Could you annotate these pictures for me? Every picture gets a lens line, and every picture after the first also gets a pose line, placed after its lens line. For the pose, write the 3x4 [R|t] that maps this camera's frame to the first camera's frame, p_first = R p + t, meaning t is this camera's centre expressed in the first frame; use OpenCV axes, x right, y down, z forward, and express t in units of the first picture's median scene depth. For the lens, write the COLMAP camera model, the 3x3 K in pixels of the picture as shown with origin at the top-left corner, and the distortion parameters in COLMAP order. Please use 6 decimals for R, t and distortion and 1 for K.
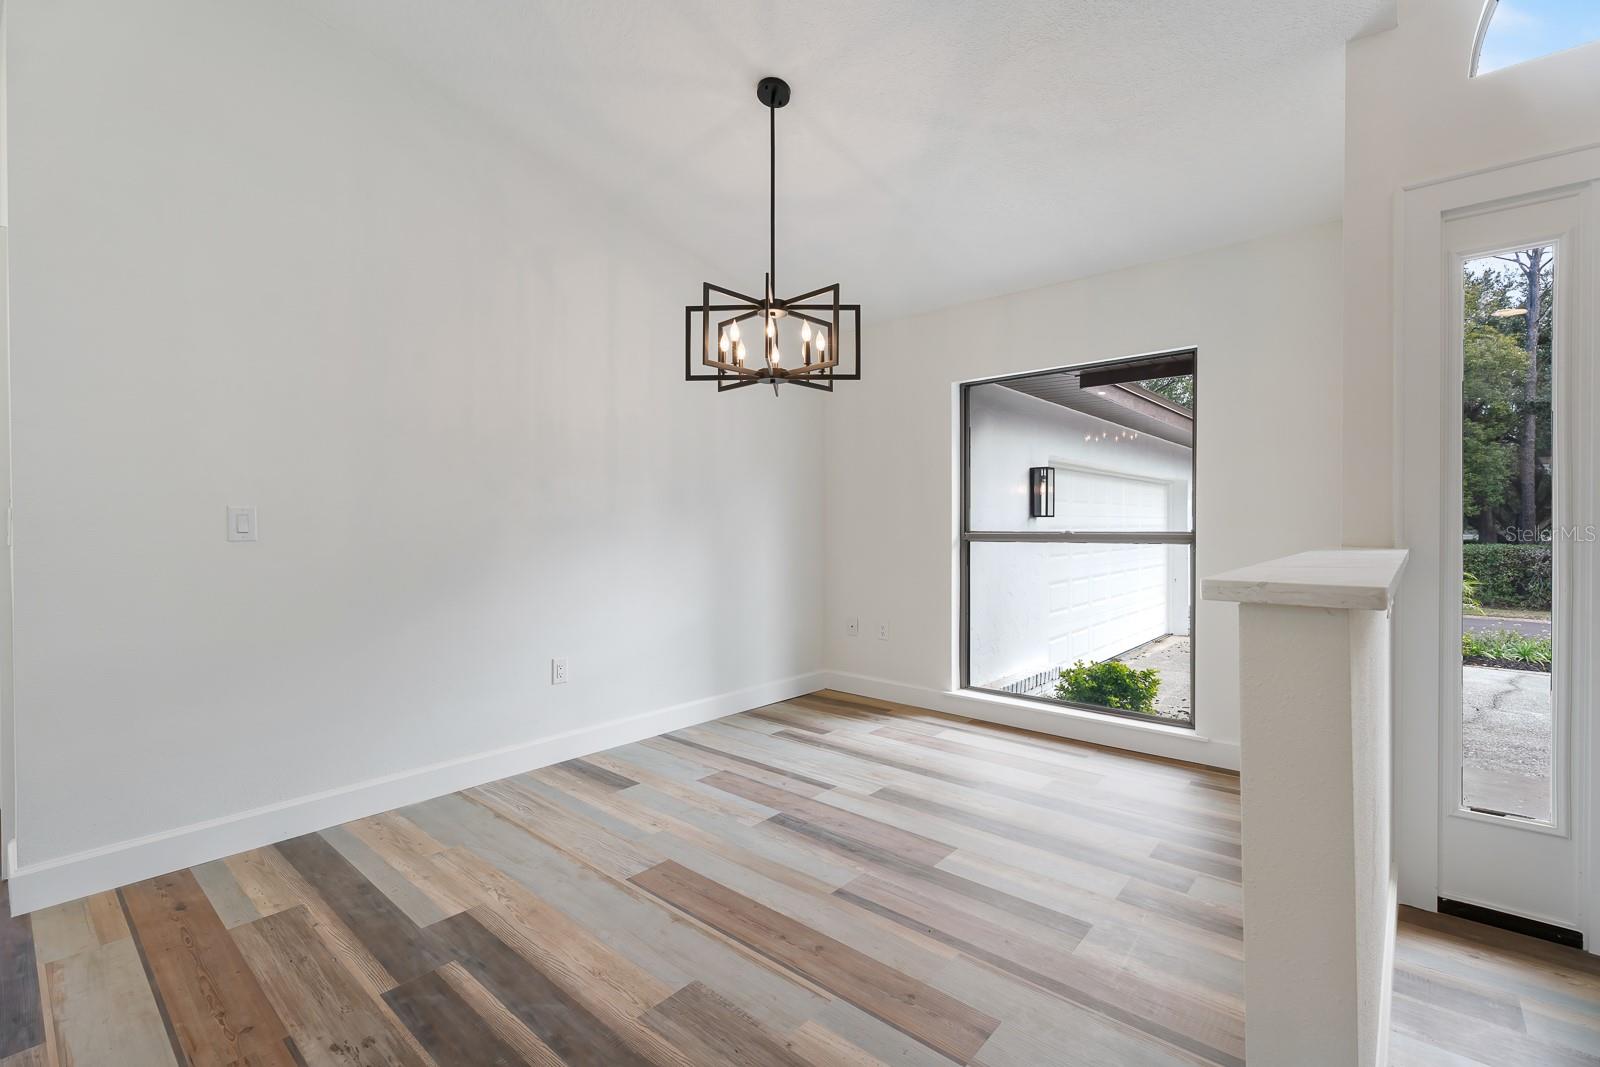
lens RADIAL K [[719.3, 0, 800.0], [0, 719.3, 533.5], [0, 0, 1]] dist [0.000847, -0.000012]
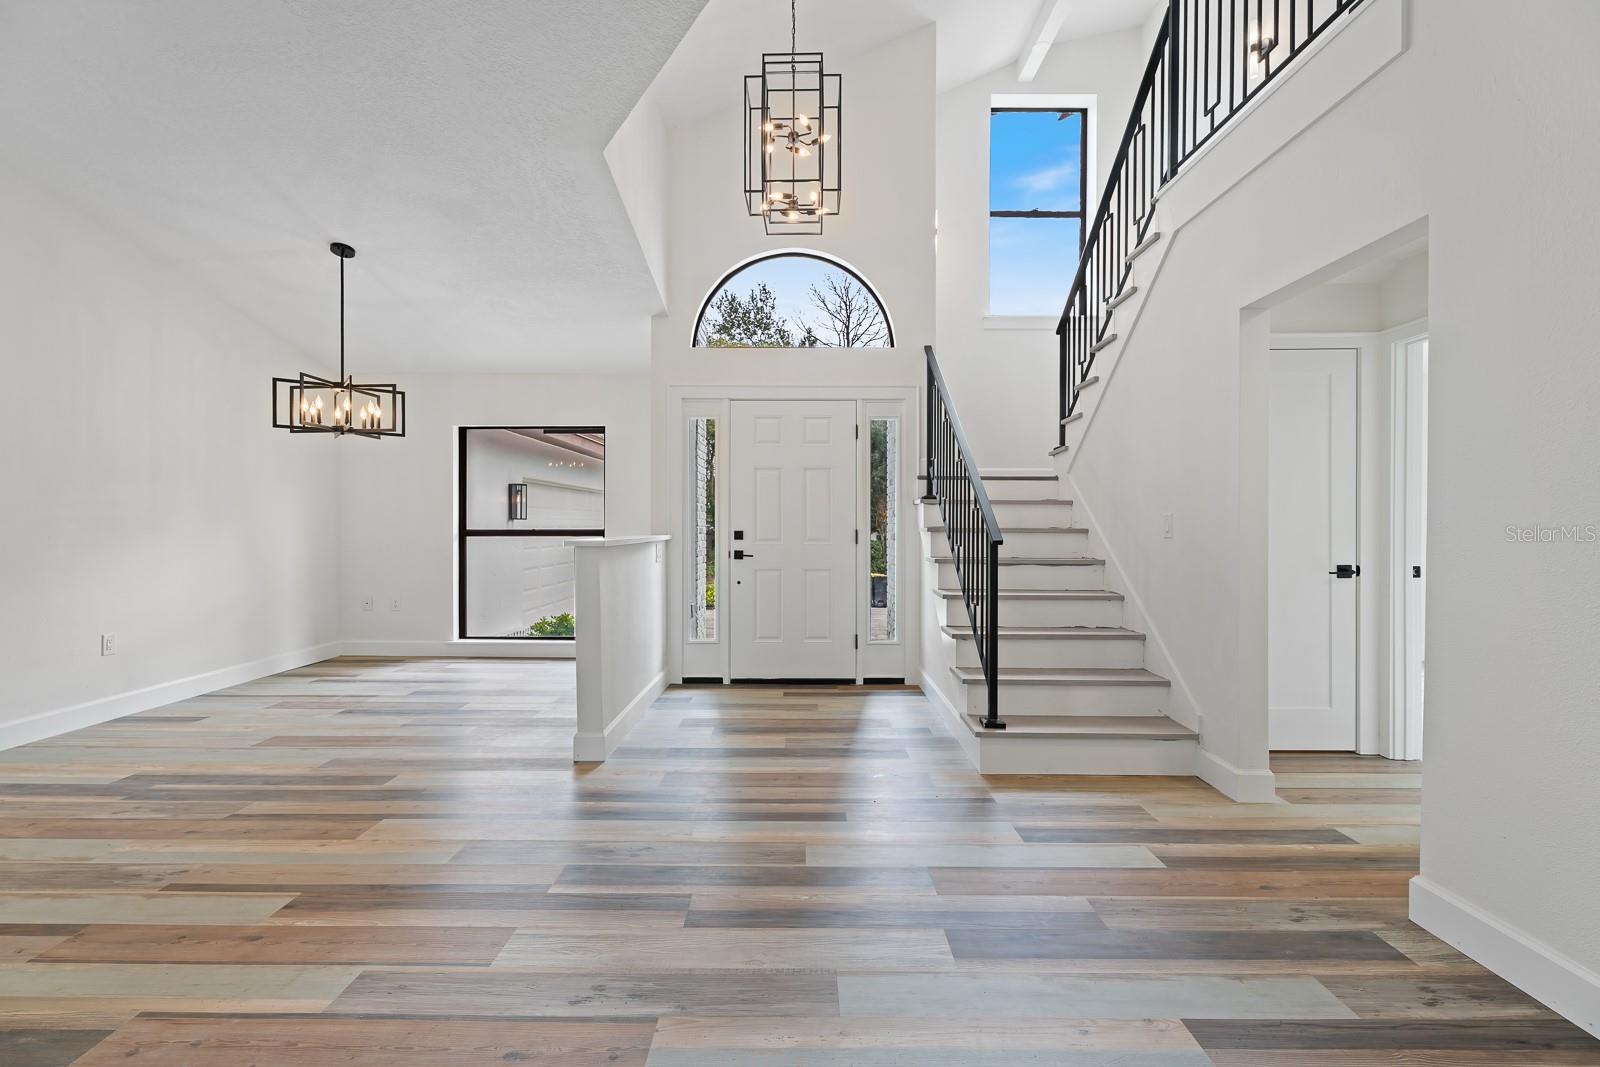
lens RADIAL K [[761.3, 0, 821.6], [0, 761.3, 513.2], [0, 0, 1]] dist [0.003861, 0.000601]
pose [[0.762351, 0.010983, 0.647071, -0.251233], [0.007173, 0.999651, -0.025419, 0.010254], [-0.647124, 0.024020, 0.762006, -0.749602]]
